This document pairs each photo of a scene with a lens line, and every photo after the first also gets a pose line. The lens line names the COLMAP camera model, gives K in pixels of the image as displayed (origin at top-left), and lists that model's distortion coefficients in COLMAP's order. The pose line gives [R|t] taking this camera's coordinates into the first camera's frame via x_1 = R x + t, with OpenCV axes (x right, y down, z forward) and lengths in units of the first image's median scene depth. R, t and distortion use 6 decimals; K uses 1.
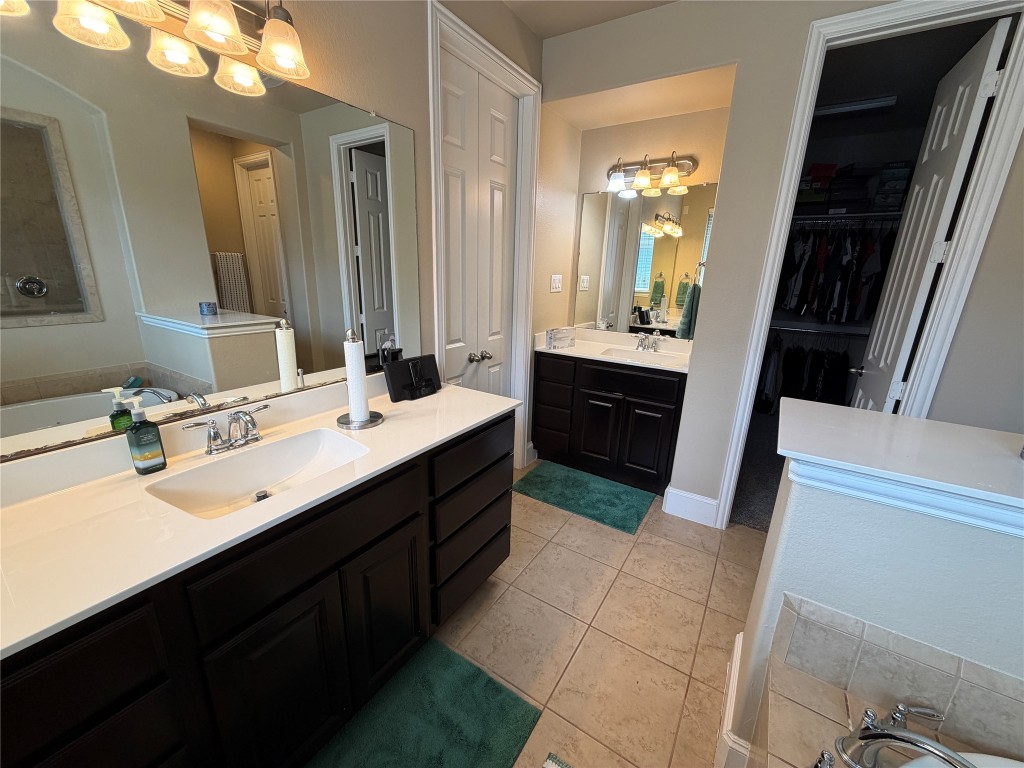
lens RADIAL K [[408.5, 0, 512.0], [0, 408.5, 384.4], [0, 0, 1]] dist [0.004170, -0.000830]
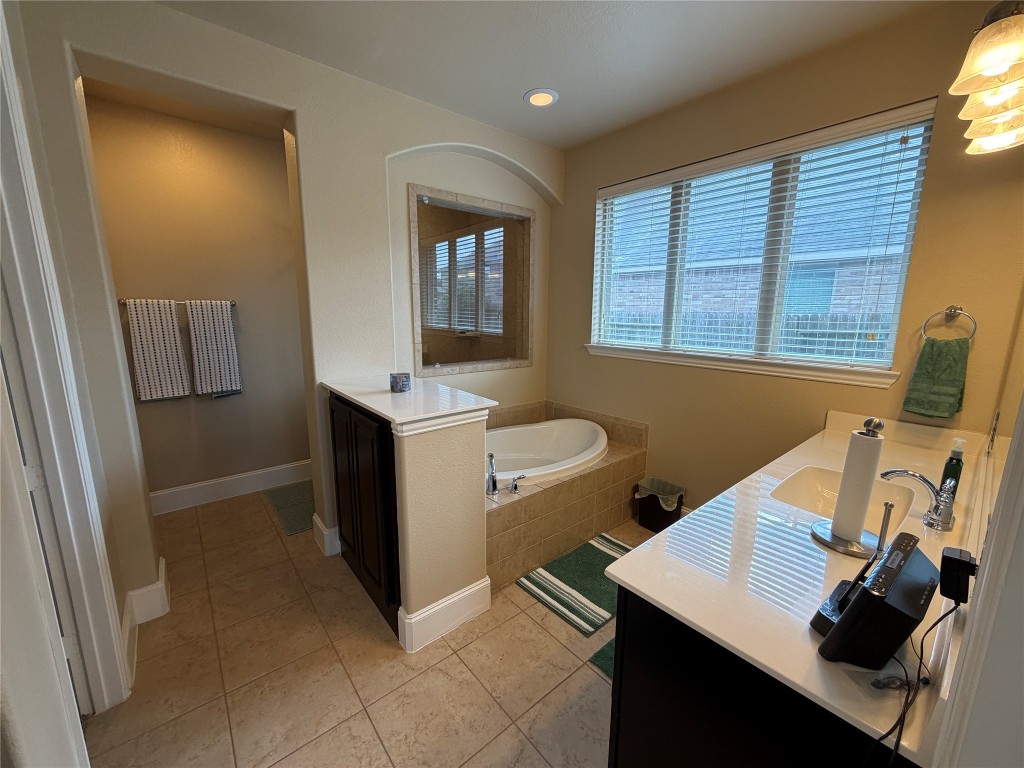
lens RADIAL K [[408.5, 0, 510.8], [0, 408.5, 385.4], [0, 0, 1]] dist [0.004170, -0.000830]
pose [[-0.953390, -0.089477, 0.288169, 0.007667], [0.047970, 0.897929, 0.437518, -0.337231], [-0.297903, 0.430949, -0.851785, 1.130864]]
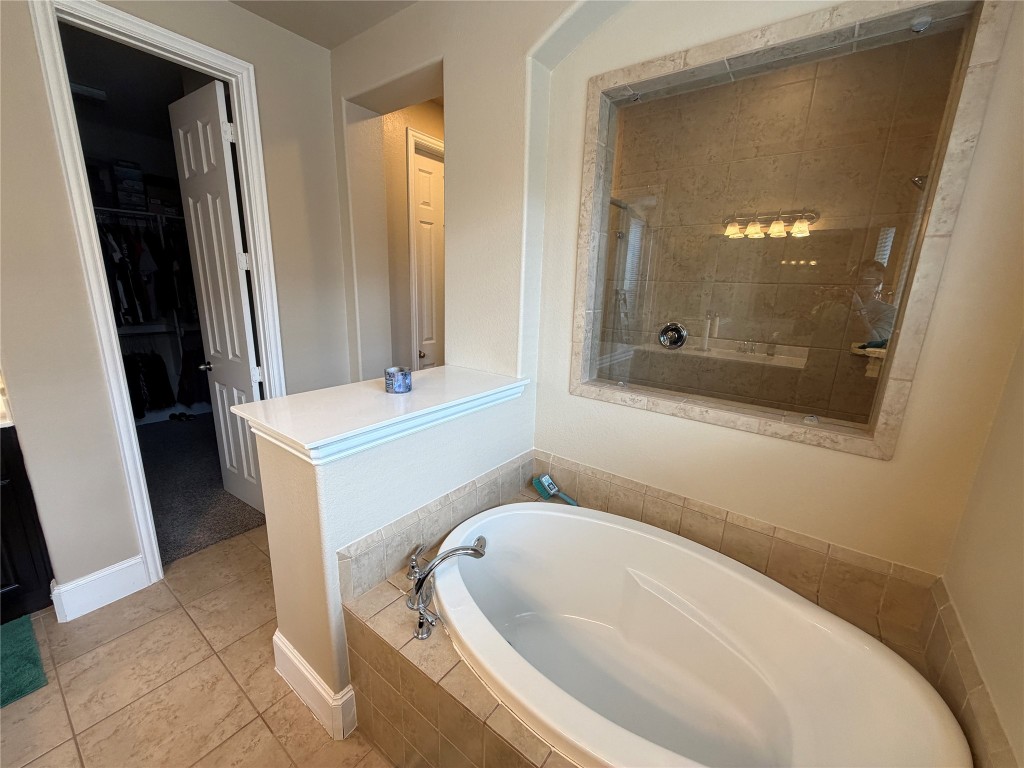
lens RADIAL K [[408.5, 0, 508.9], [0, 408.5, 384.3], [0, 0, 1]] dist [0.004170, -0.000830]
pose [[0.072417, -0.263635, 0.961900, -0.158610], [0.242732, 0.940094, 0.239384, -0.059988], [-0.967387, 0.216148, 0.132071, 0.111370]]
